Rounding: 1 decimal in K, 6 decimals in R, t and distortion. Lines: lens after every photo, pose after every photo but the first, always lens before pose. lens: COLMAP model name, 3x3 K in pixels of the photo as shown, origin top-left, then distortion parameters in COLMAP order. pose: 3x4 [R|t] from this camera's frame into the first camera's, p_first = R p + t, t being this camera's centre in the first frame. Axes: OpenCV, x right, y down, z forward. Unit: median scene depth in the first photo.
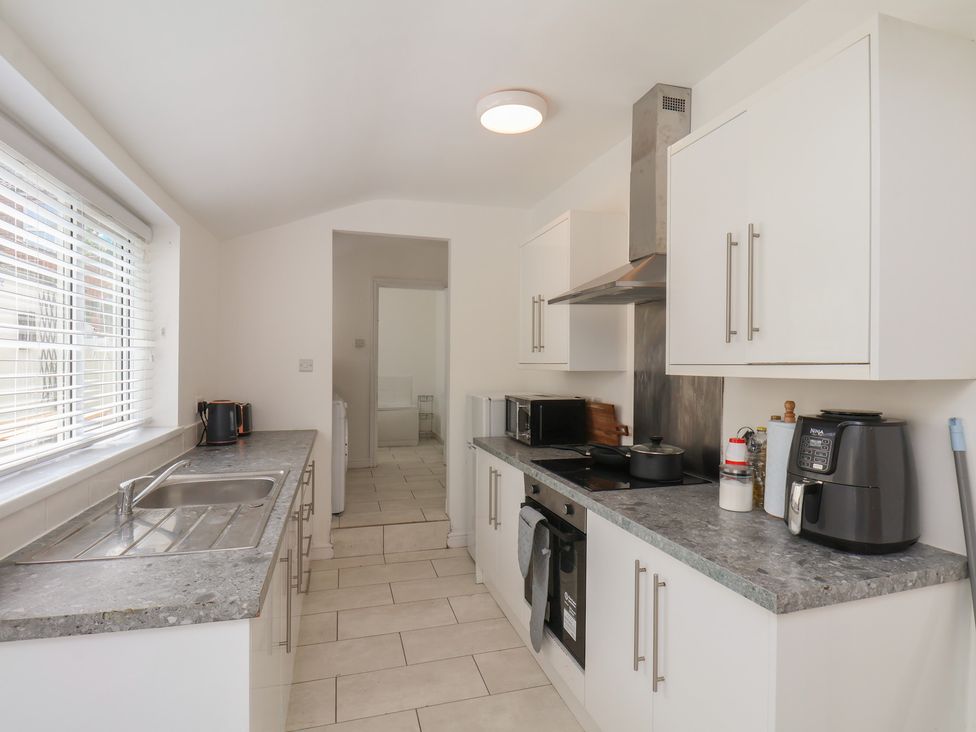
lens RADIAL K [[516.2, 0, 489.9], [0, 516.2, 368.9], [0, 0, 1]] dist [-0.000951, -0.014086]
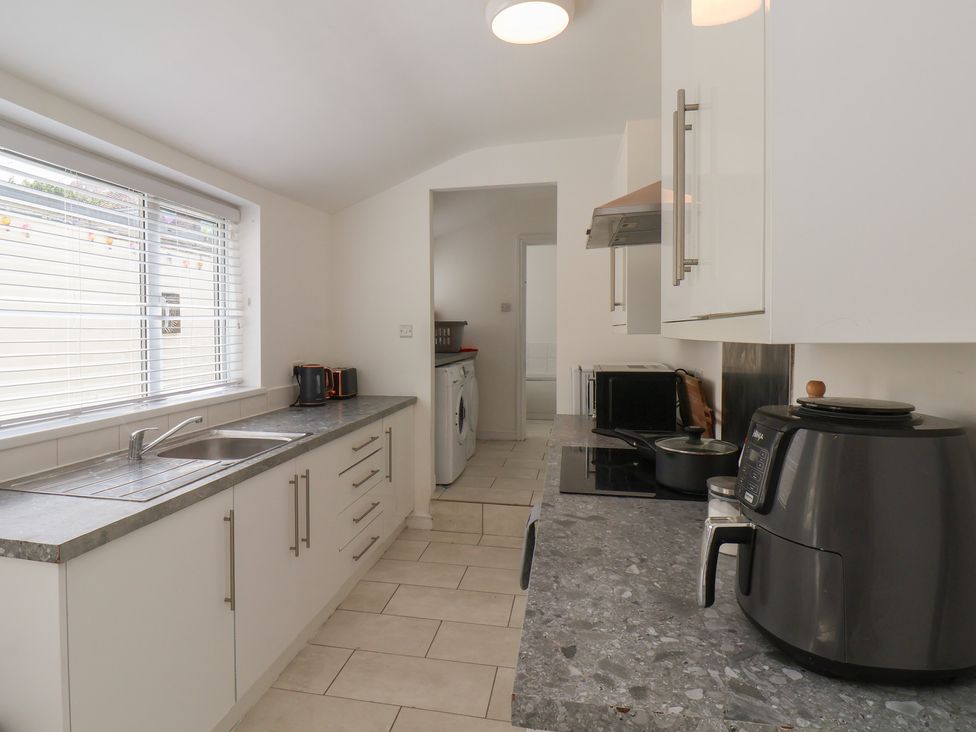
lens RADIAL K [[555.2, 0, 478.9], [0, 555.2, 345.9], [0, 0, 1]] dist [0.002982, -0.018761]
pose [[0.876100, 0.002017, -0.482125, 0.382541], [0.006867, 0.999838, 0.016662, 0.006446], [0.482081, -0.017909, 0.875944, 0.186319]]
